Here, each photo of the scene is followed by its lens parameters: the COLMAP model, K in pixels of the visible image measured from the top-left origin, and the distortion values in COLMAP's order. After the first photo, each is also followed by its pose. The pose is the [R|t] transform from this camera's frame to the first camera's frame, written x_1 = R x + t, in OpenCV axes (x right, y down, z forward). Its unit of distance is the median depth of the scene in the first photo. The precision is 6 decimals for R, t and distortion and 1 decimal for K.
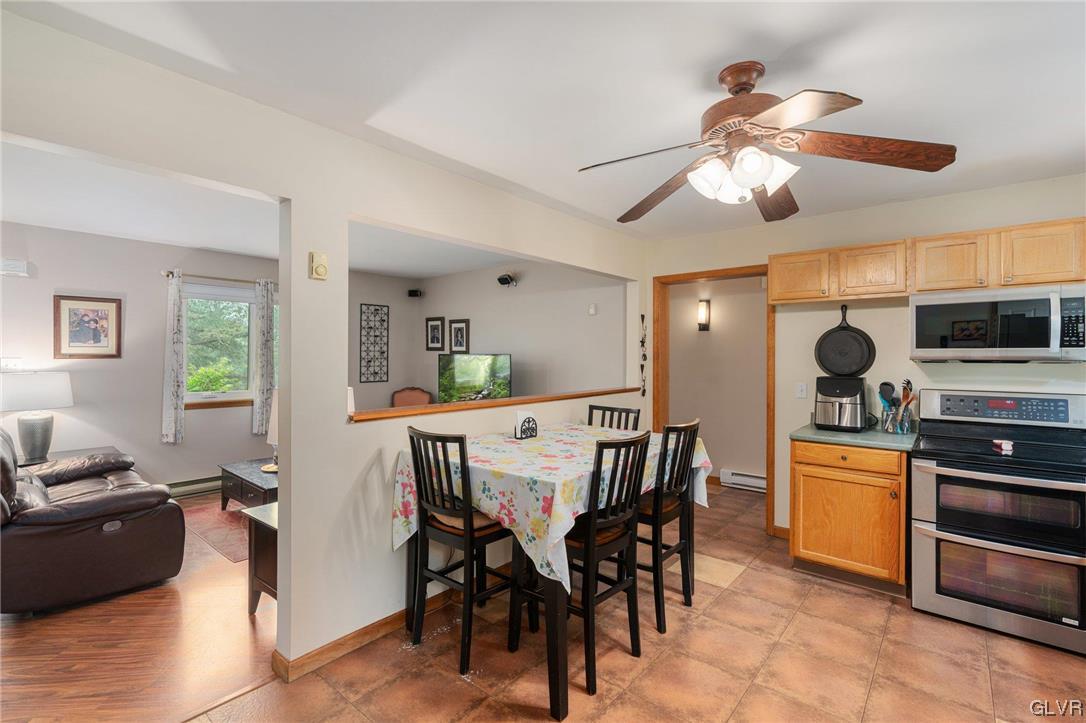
lens RADIAL K [[496.2, 0, 541.7], [0, 496.2, 356.8], [0, 0, 1]] dist [-0.002070, -0.000689]
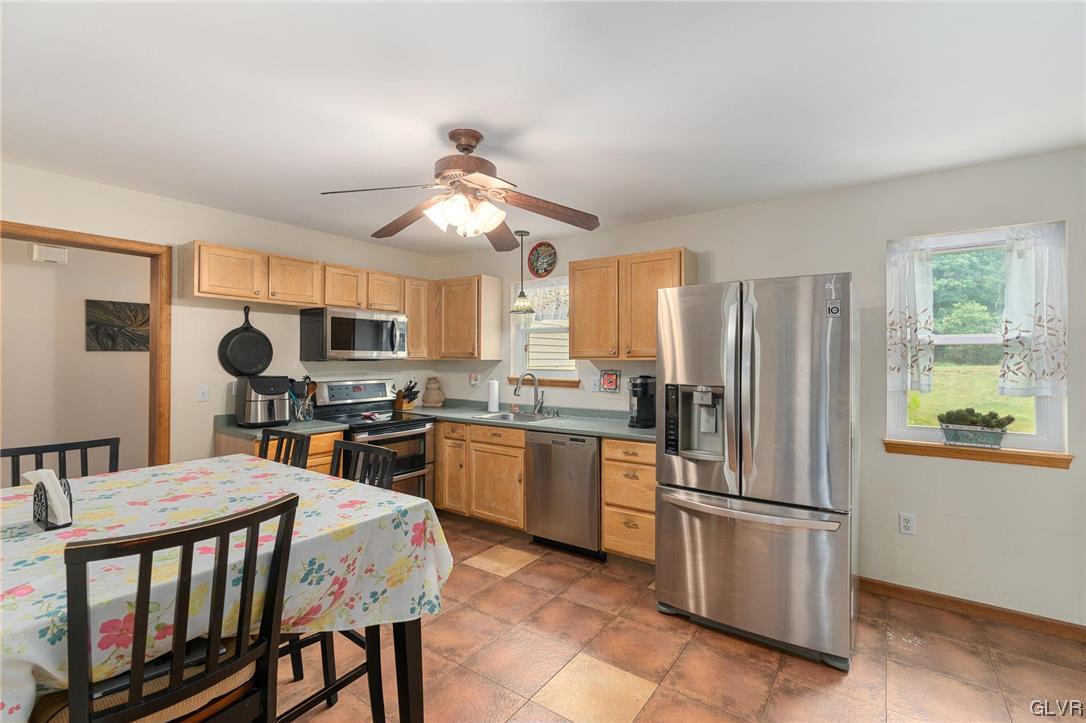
lens RADIAL K [[496.2, 0, 540.9], [0, 496.2, 358.5], [0, 0, 1]] dist [-0.002070, -0.000689]
pose [[-0.089938, -0.004368, 0.995938, -0.548976], [0.000922, 0.999990, 0.004469, -0.000395], [-0.995947, 0.001320, -0.089933, 0.563591]]
